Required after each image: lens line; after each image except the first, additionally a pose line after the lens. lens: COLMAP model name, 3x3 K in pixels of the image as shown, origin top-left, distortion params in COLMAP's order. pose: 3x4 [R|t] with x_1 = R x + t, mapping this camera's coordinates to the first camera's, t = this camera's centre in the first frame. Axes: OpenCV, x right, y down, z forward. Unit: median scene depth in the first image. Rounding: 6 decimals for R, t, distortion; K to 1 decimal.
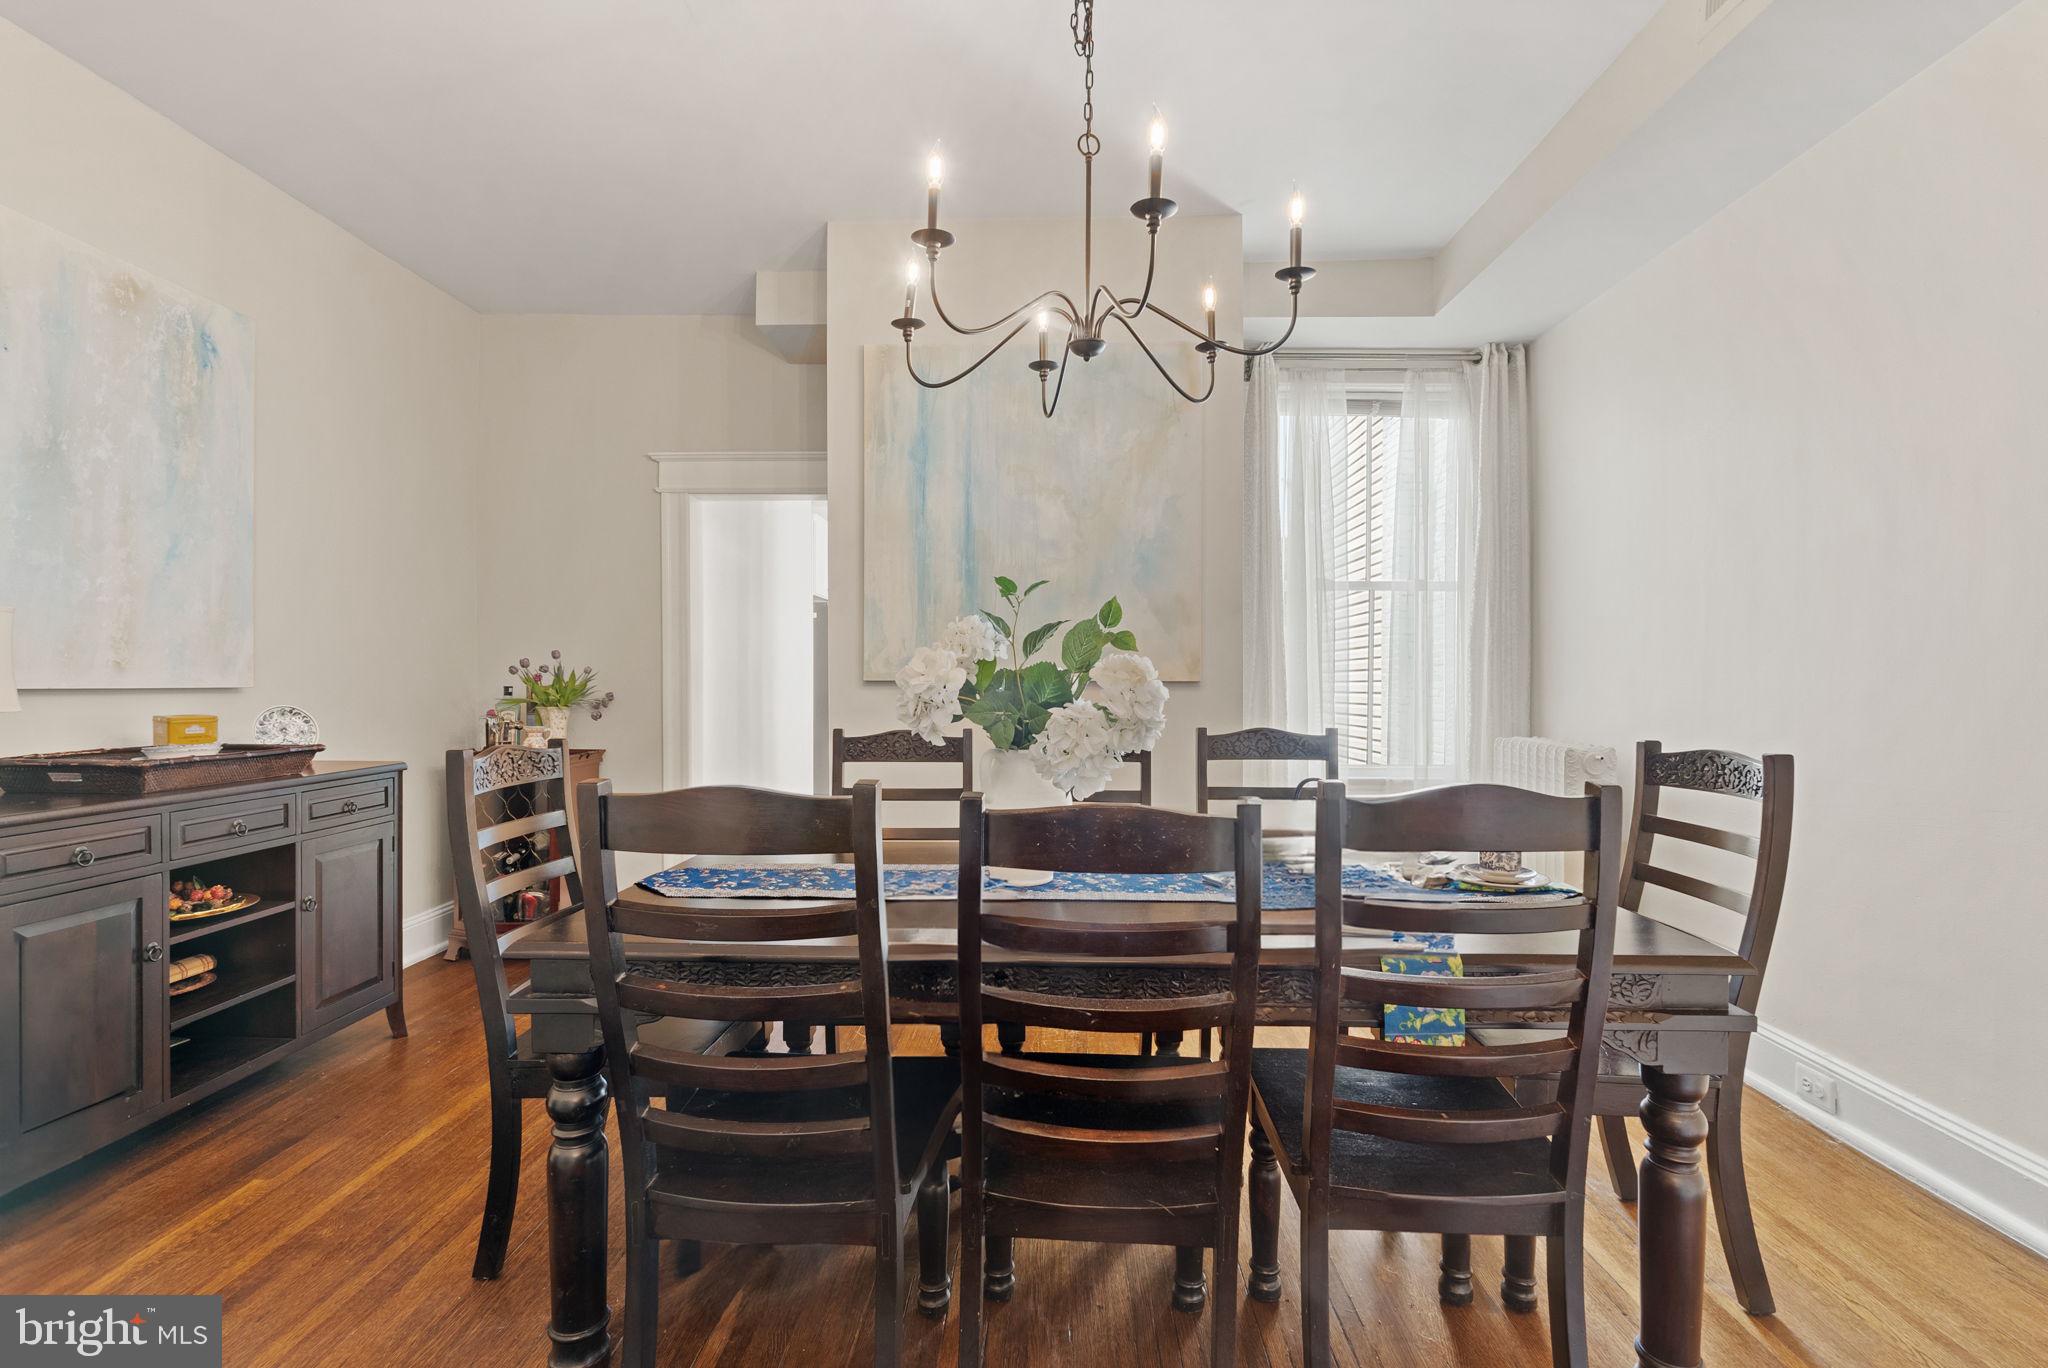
lens RADIAL K [[911.2, 0, 1035.8], [0, 911.2, 678.5], [0, 0, 1]] dist [0.000704, 0.000017]
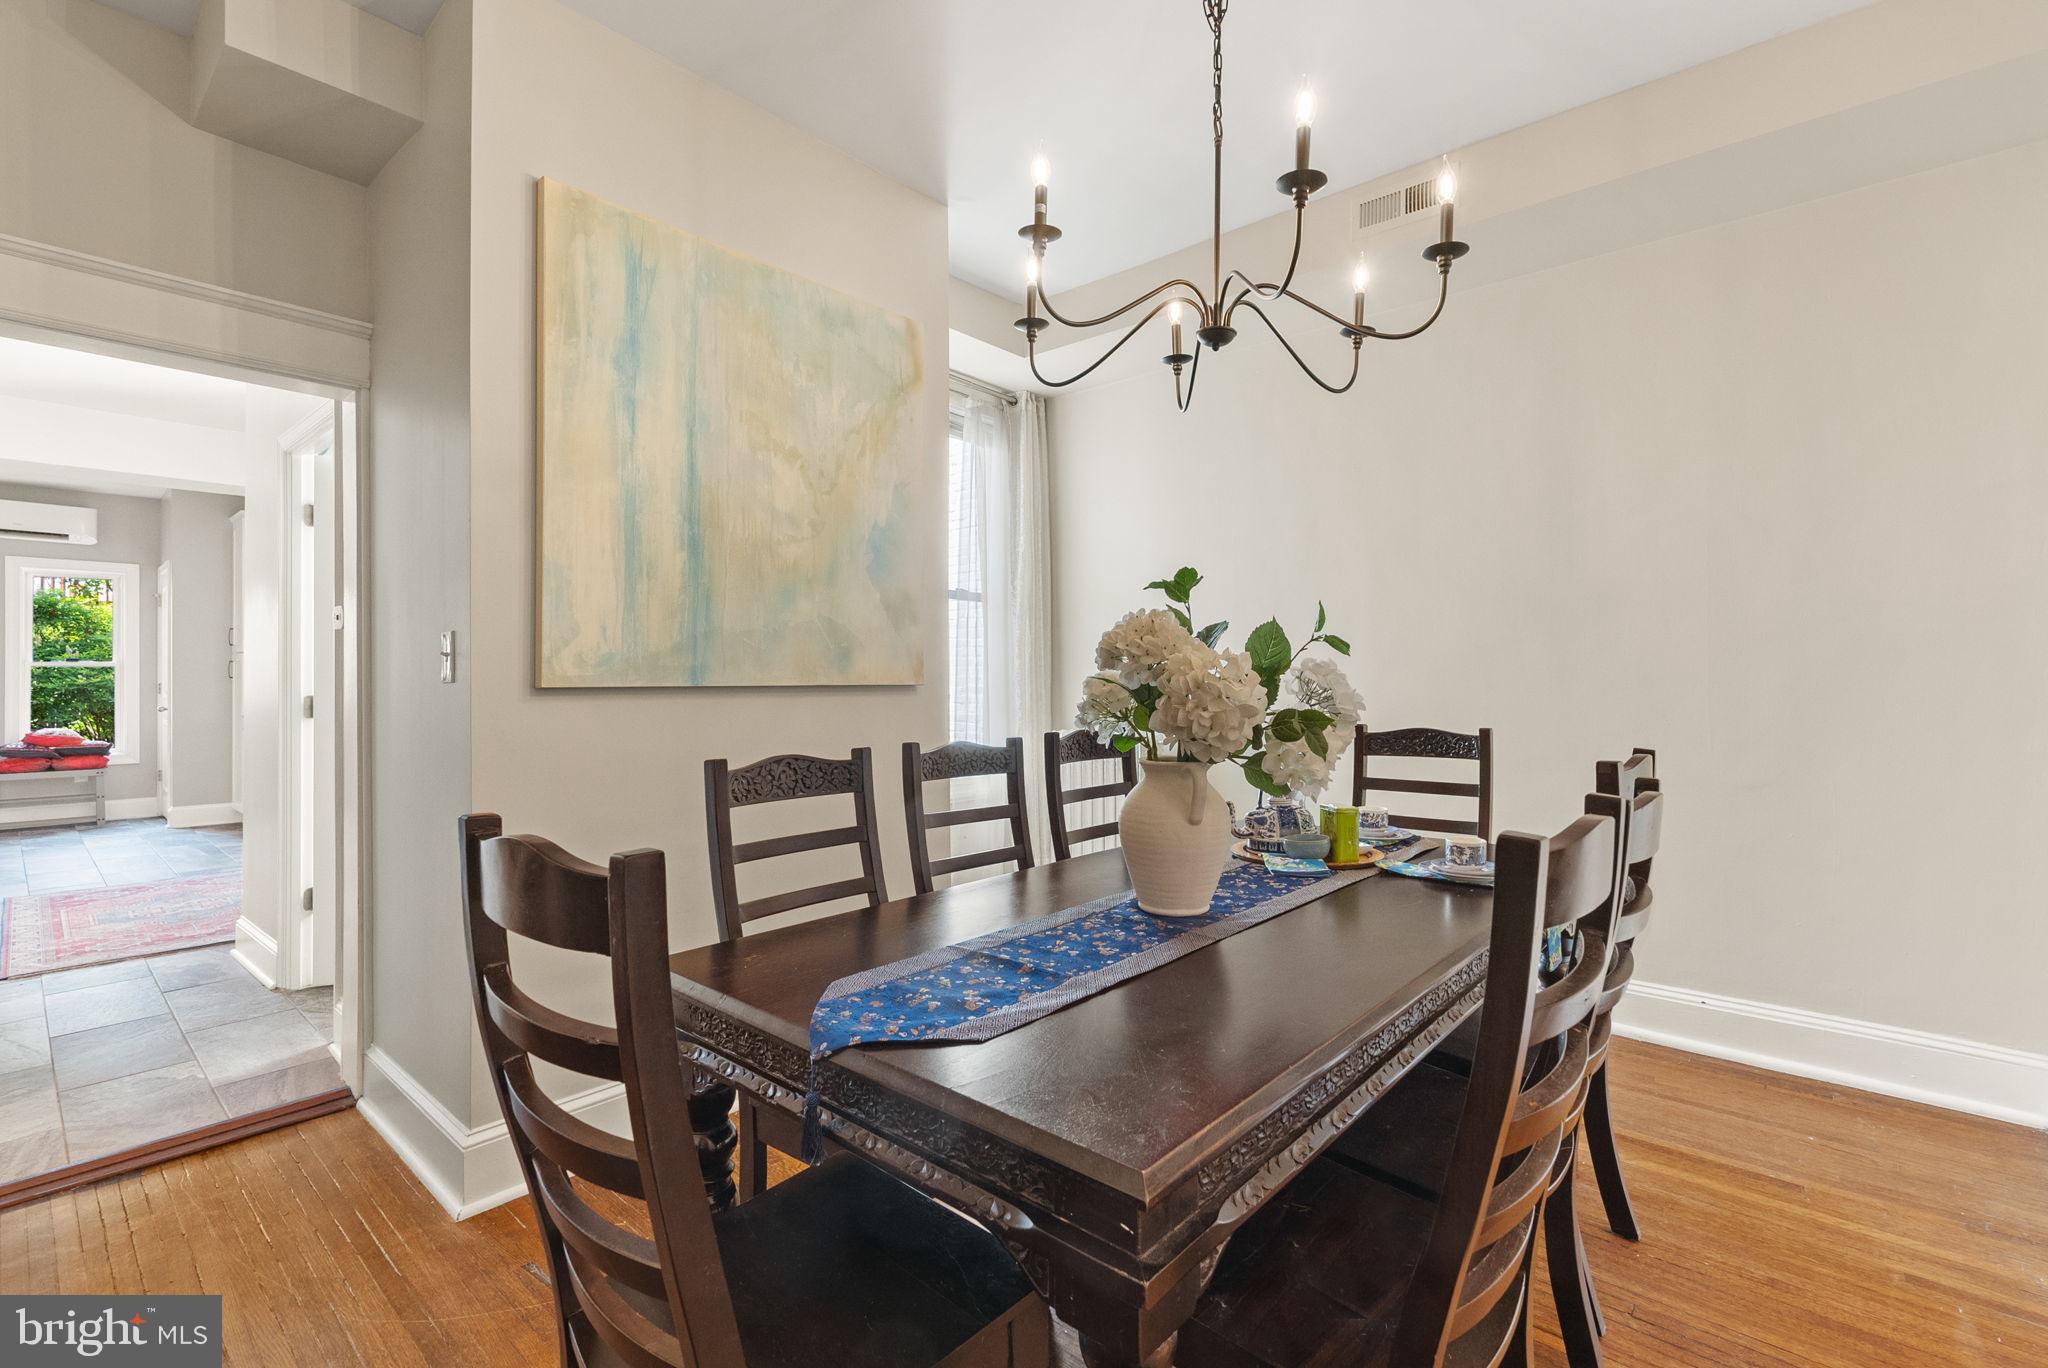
lens RADIAL K [[911.2, 0, 1035.8], [0, 911.2, 678.5], [0, 0, 1]] dist [0.000704, 0.000017]
pose [[0.638168, -0.002314, 0.769894, -0.468662], [0.005143, 0.999986, -0.001258, -0.001915], [-0.769880, 0.004762, 0.638171, 0.310802]]
